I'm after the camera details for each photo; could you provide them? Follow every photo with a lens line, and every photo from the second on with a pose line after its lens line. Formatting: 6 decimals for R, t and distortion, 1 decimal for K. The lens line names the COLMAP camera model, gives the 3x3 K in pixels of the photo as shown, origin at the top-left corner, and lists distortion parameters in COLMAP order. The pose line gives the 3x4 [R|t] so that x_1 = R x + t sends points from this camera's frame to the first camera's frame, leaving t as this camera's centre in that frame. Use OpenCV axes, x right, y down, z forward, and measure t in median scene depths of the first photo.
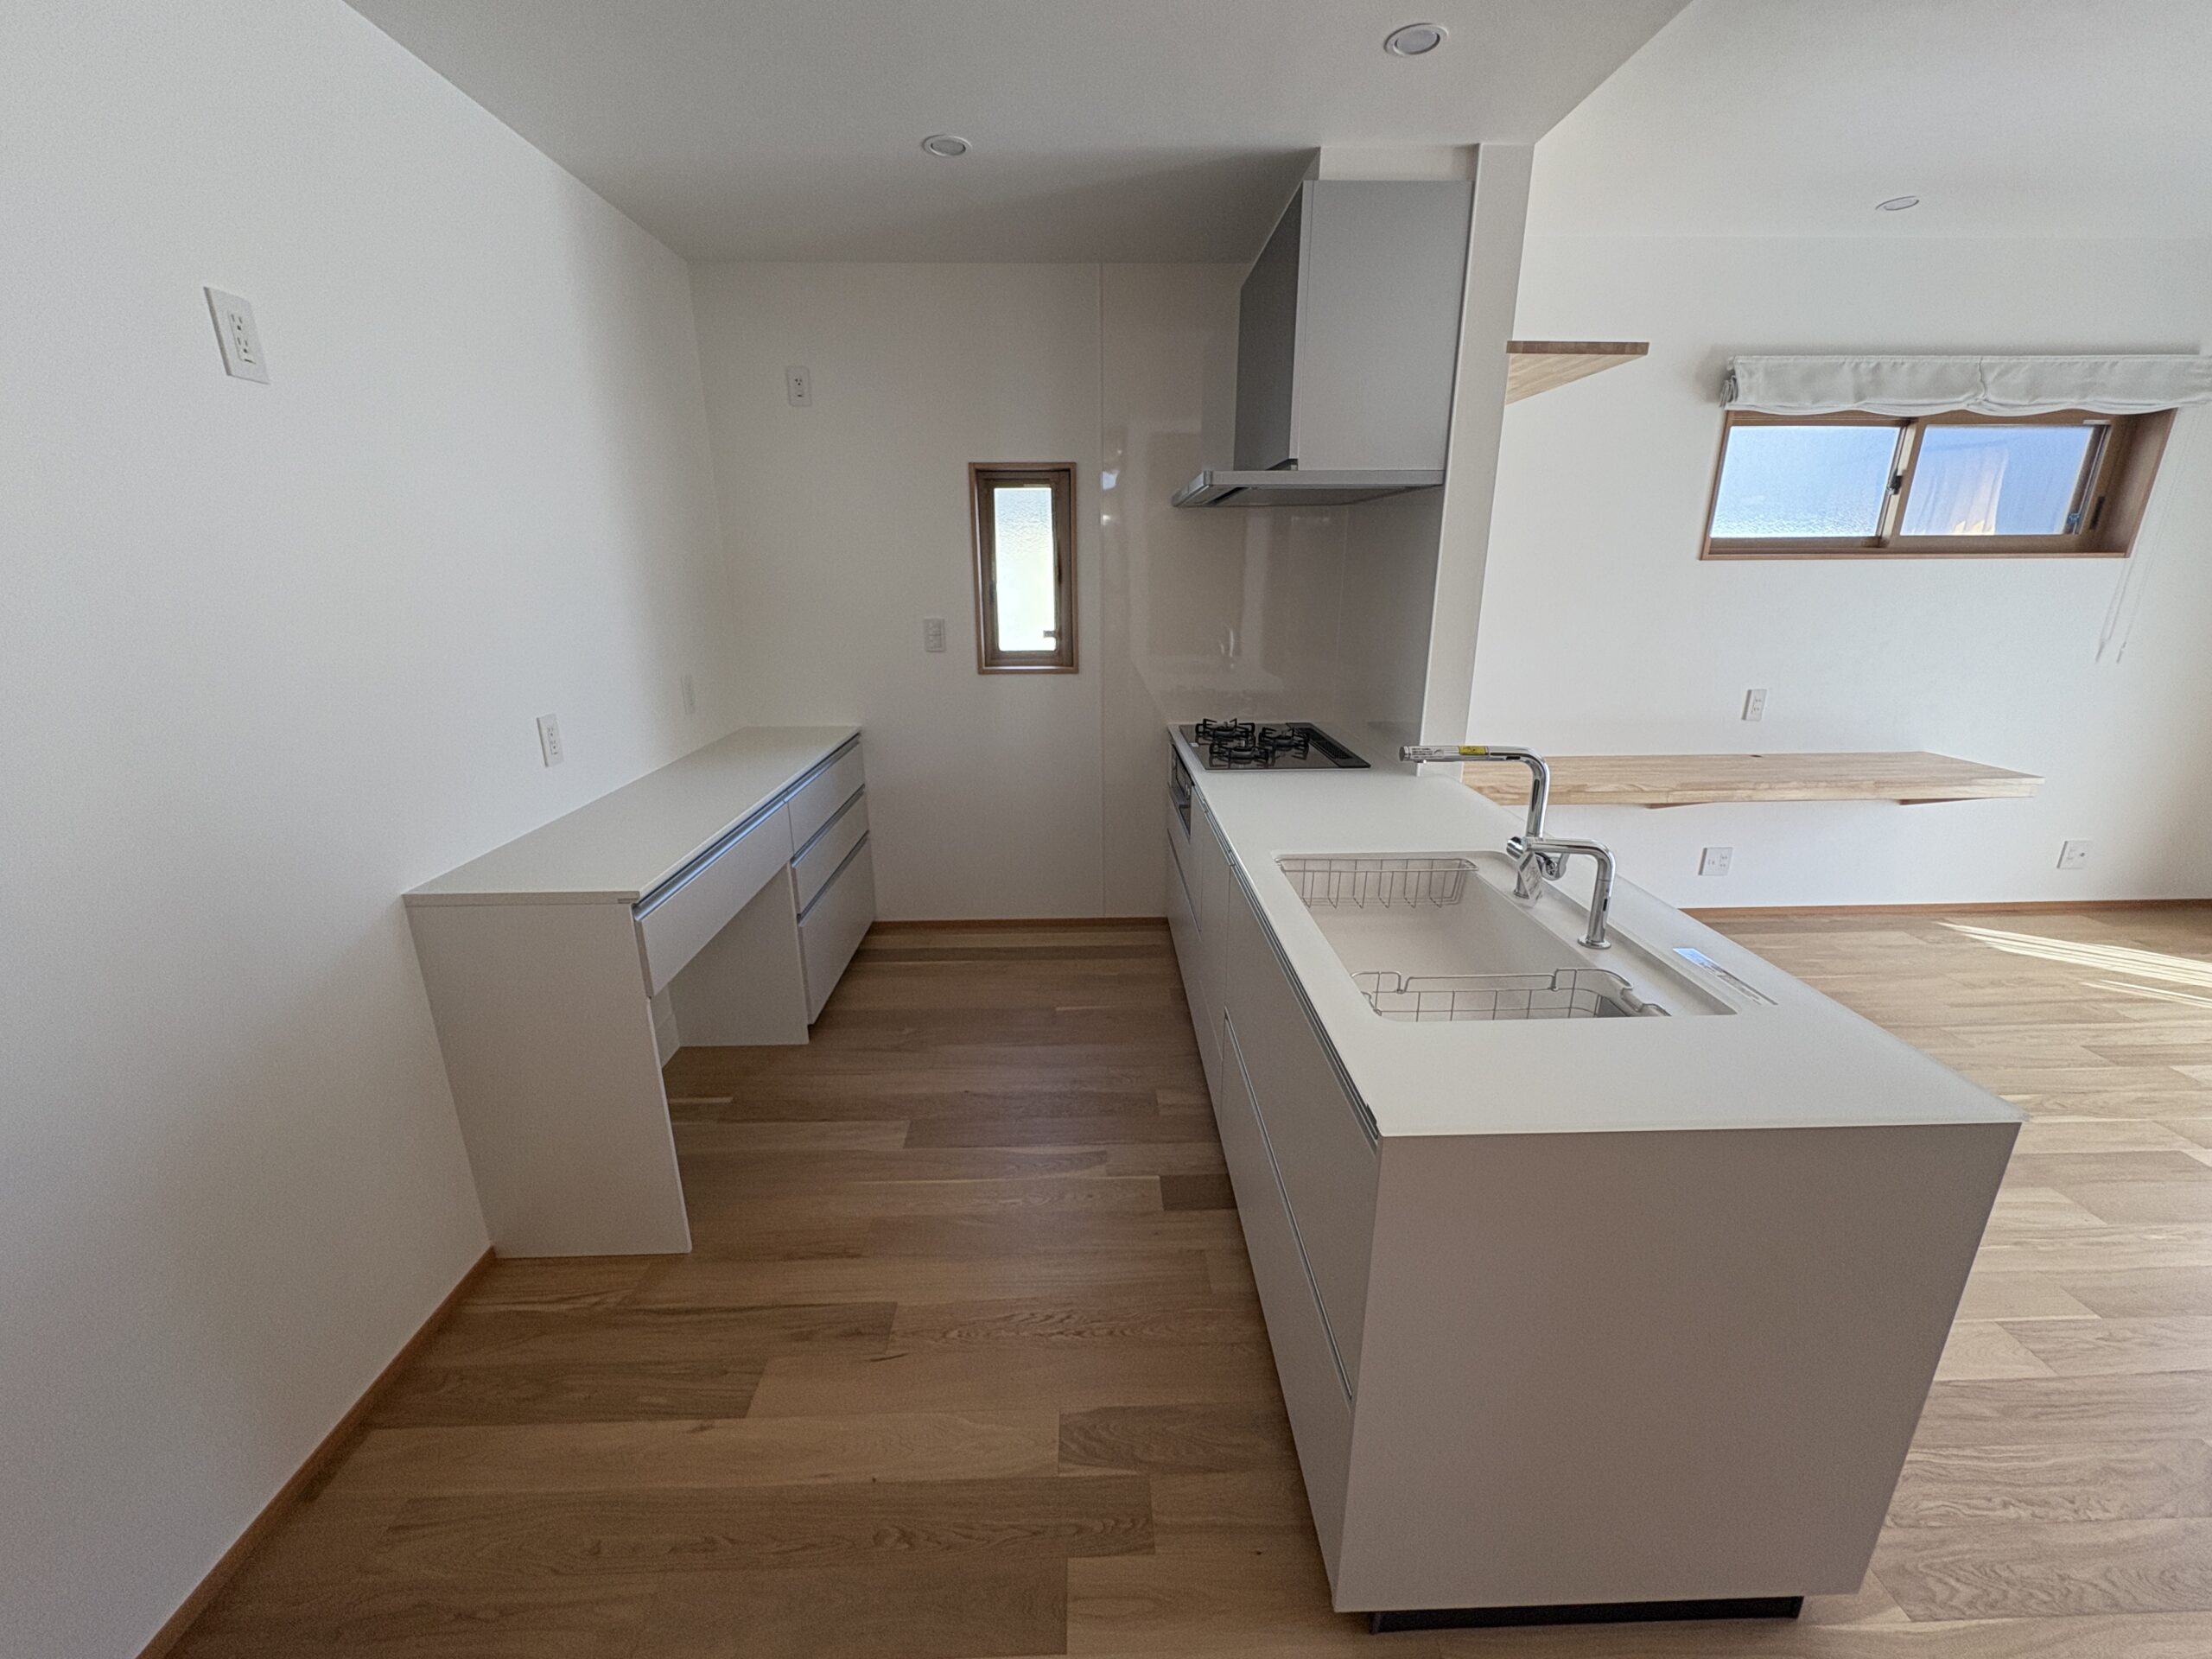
lens RADIAL K [[879.1, 0, 1106.0], [0, 879.1, 829.5], [0, 0, 1]] dist [0.000428, 0.000265]
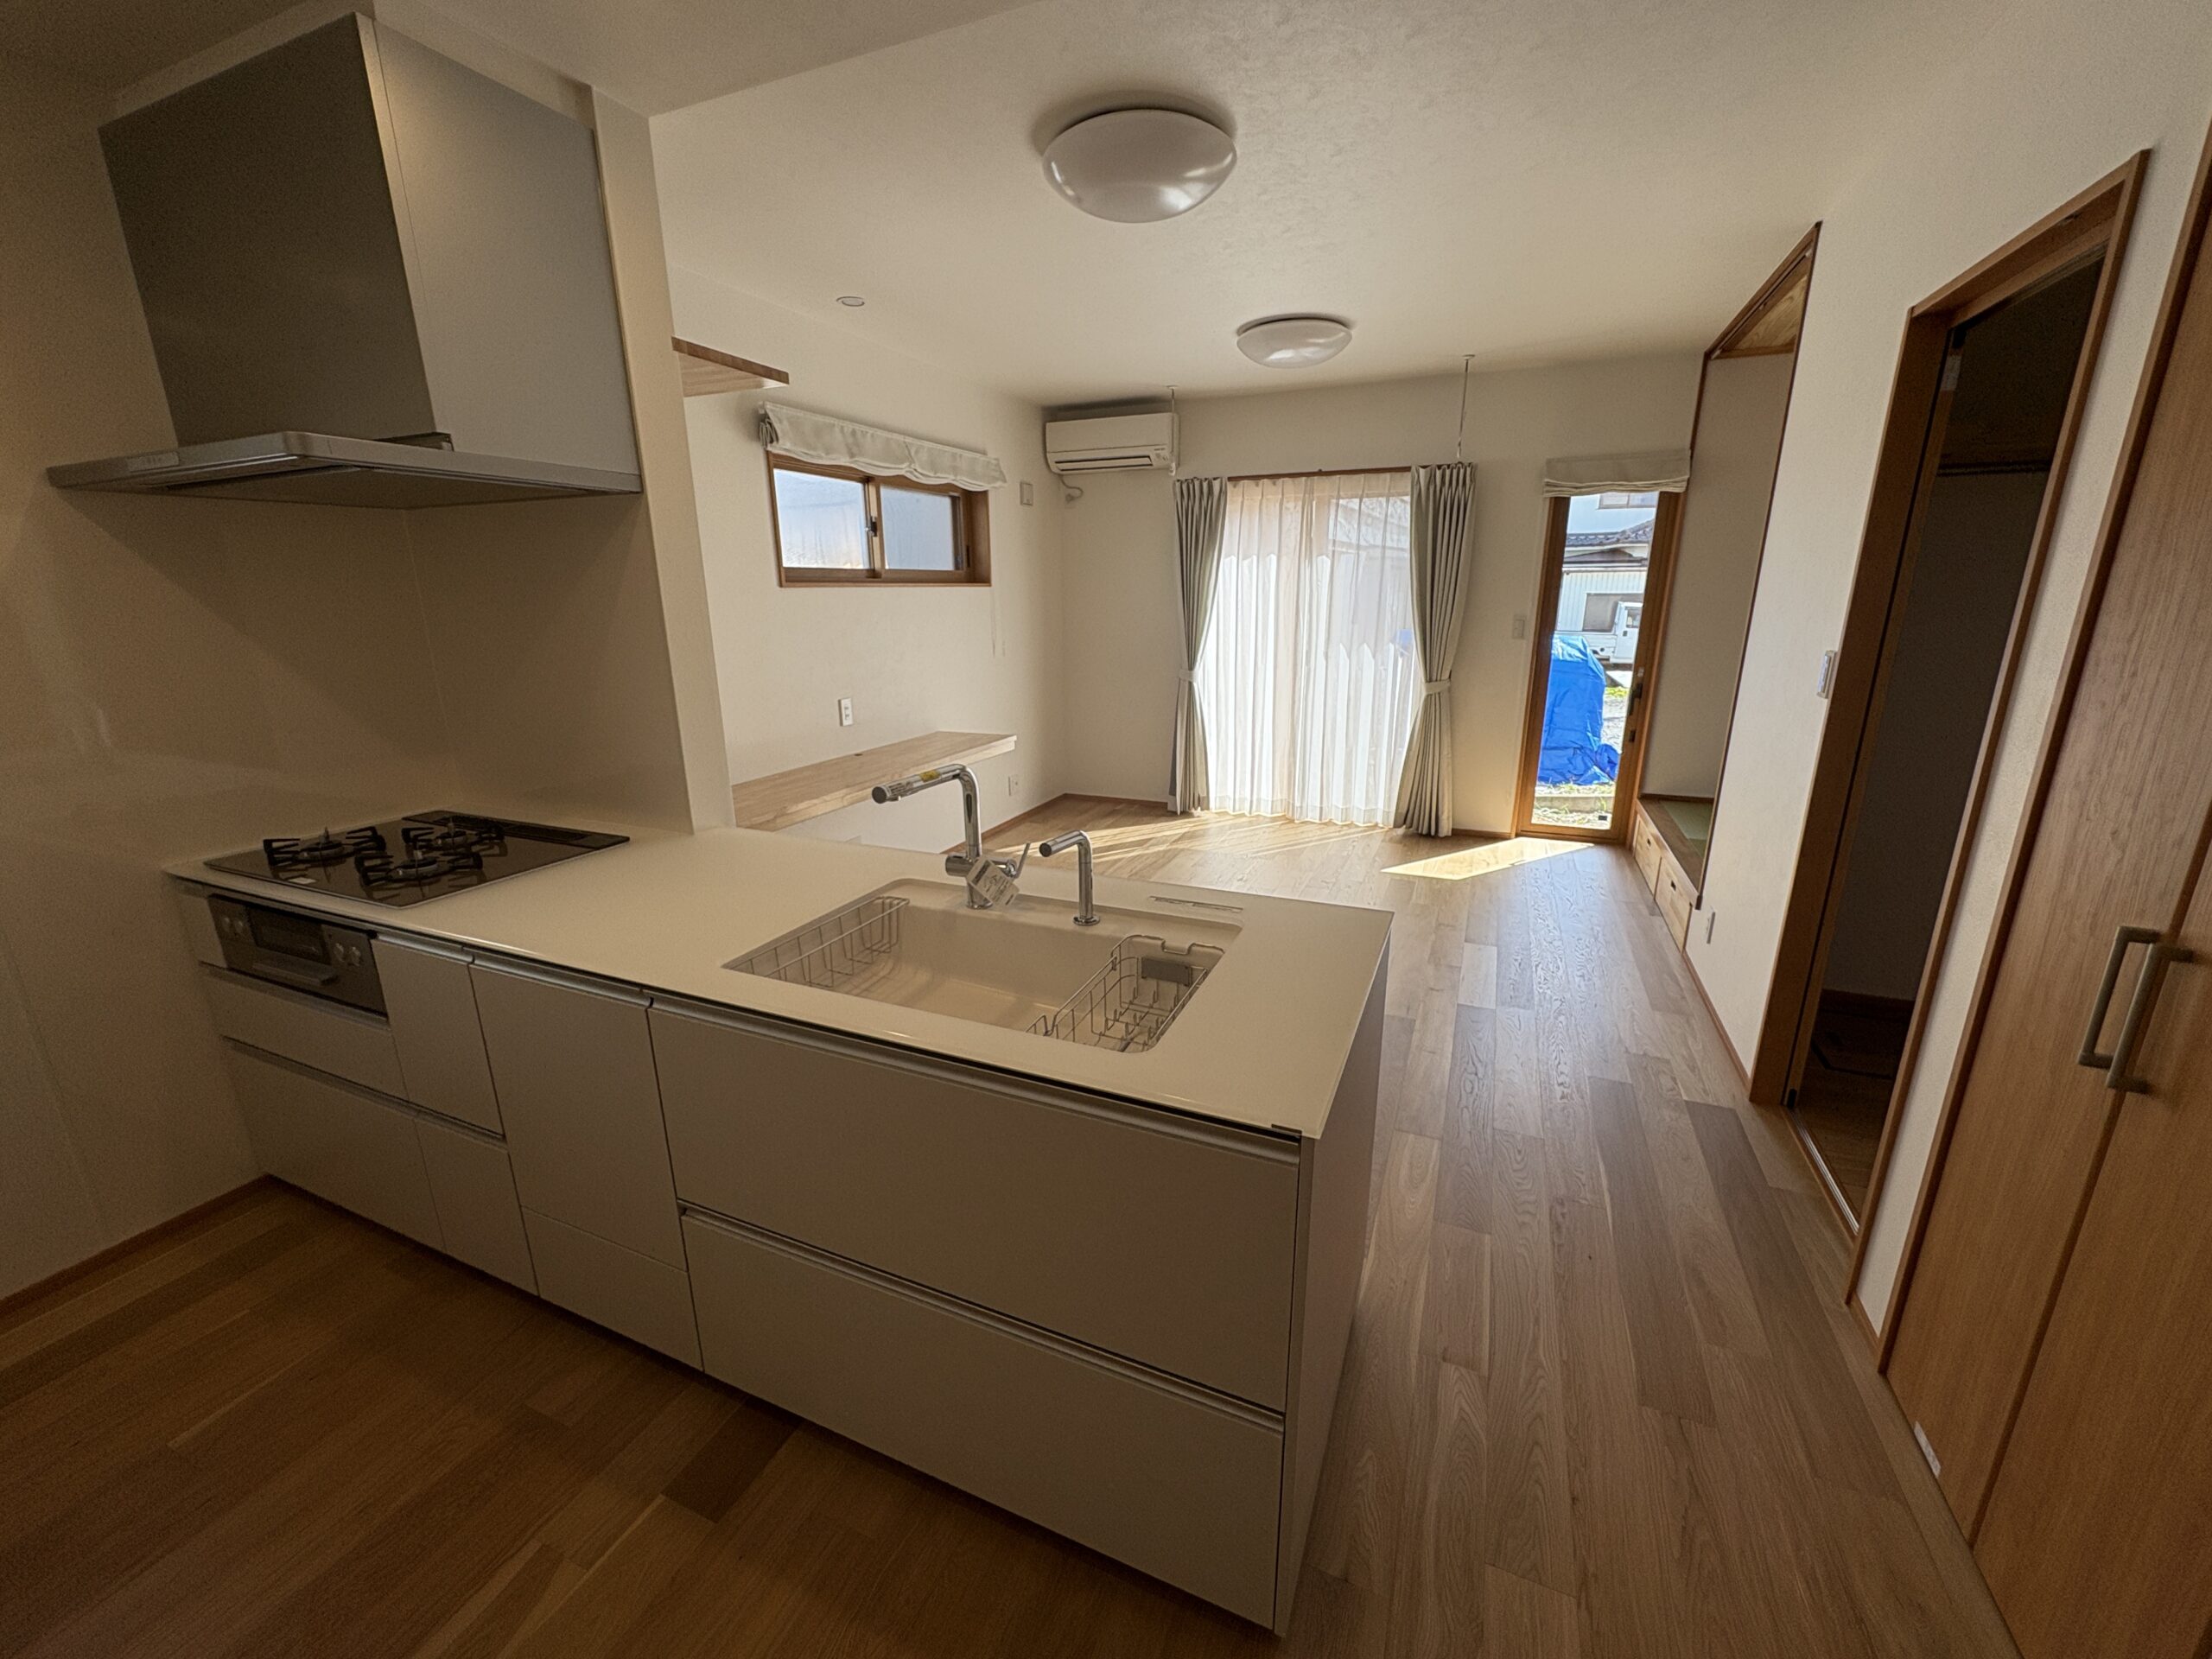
lens RADIAL K [[879.1, 0, 1106.0], [0, 879.1, 829.5], [0, 0, 1]] dist [0.000428, 0.000265]
pose [[0.429117, -0.237877, 0.871363, -0.176838], [0.270642, 0.954237, 0.127219, -0.054602], [-0.861749, 0.181236, 0.473859, 0.211017]]
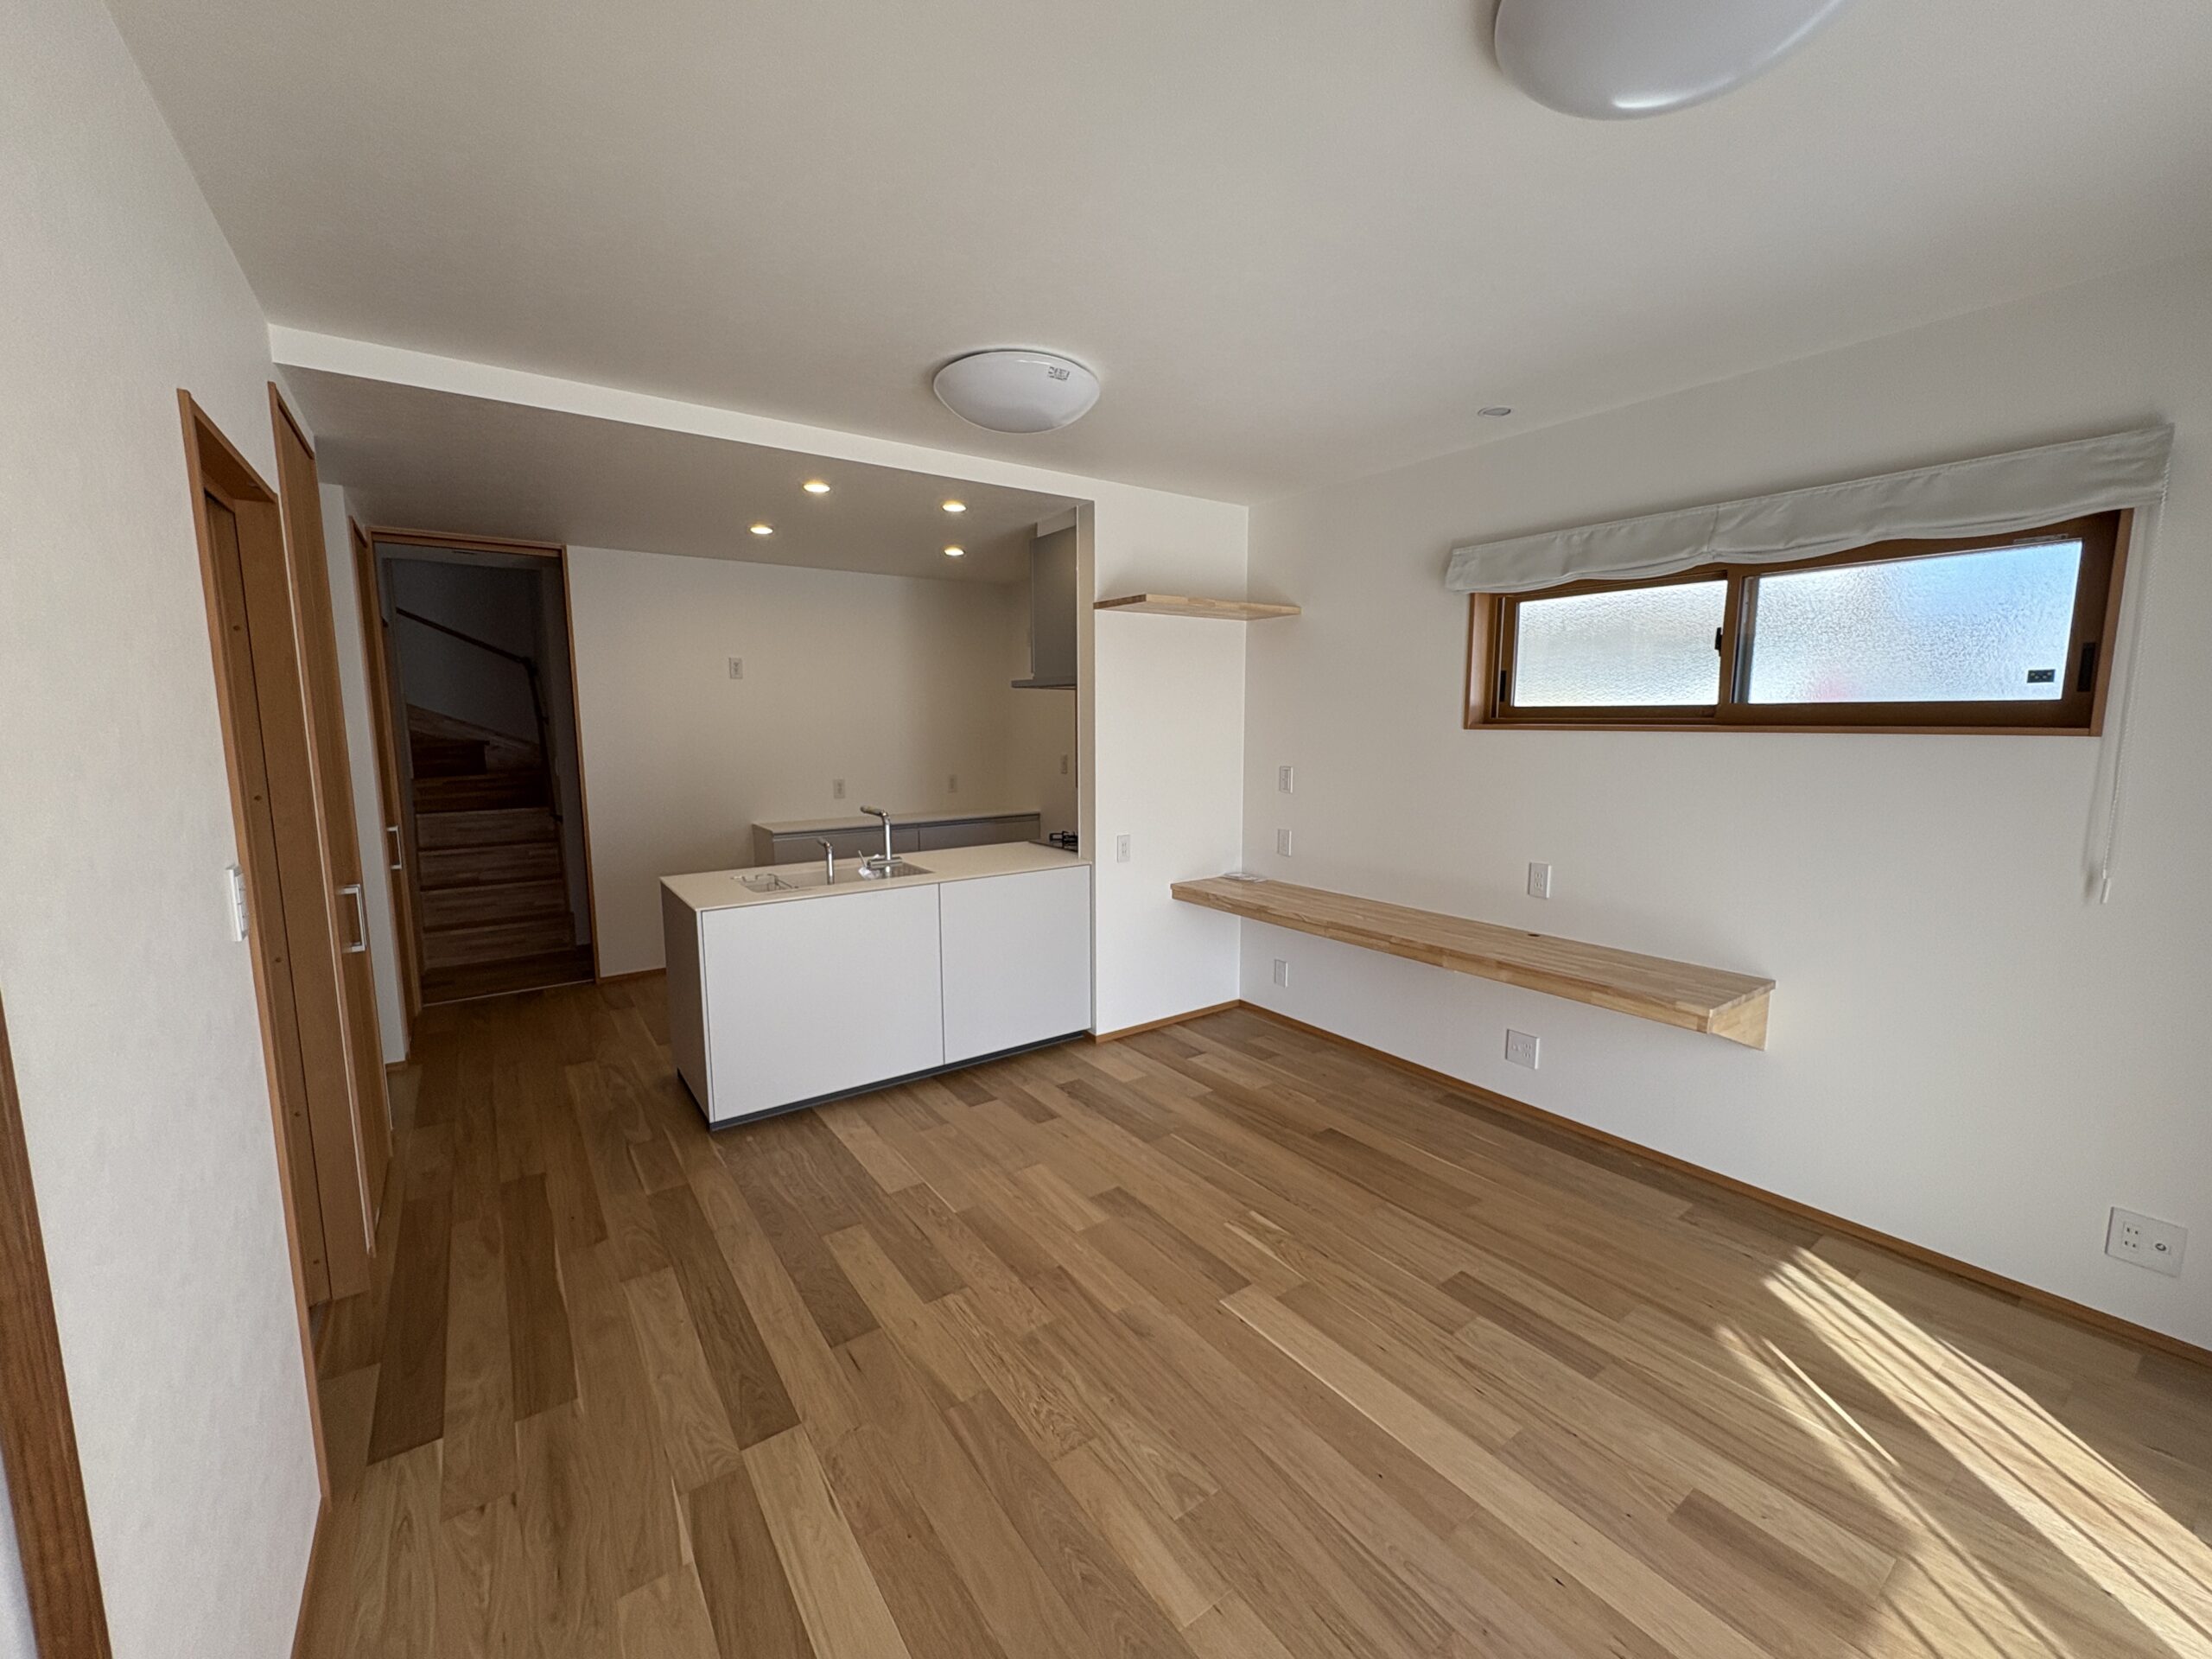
lens RADIAL K [[879.1, 0, 1106.0], [0, 879.1, 829.5], [0, 0, 1]] dist [0.000428, 0.000265]
pose [[0.558490, 0.108983, -0.822321, 1.391562], [-0.240874, 0.969923, -0.035048, -0.057140], [0.793769, 0.217650, 0.567943, 0.109049]]
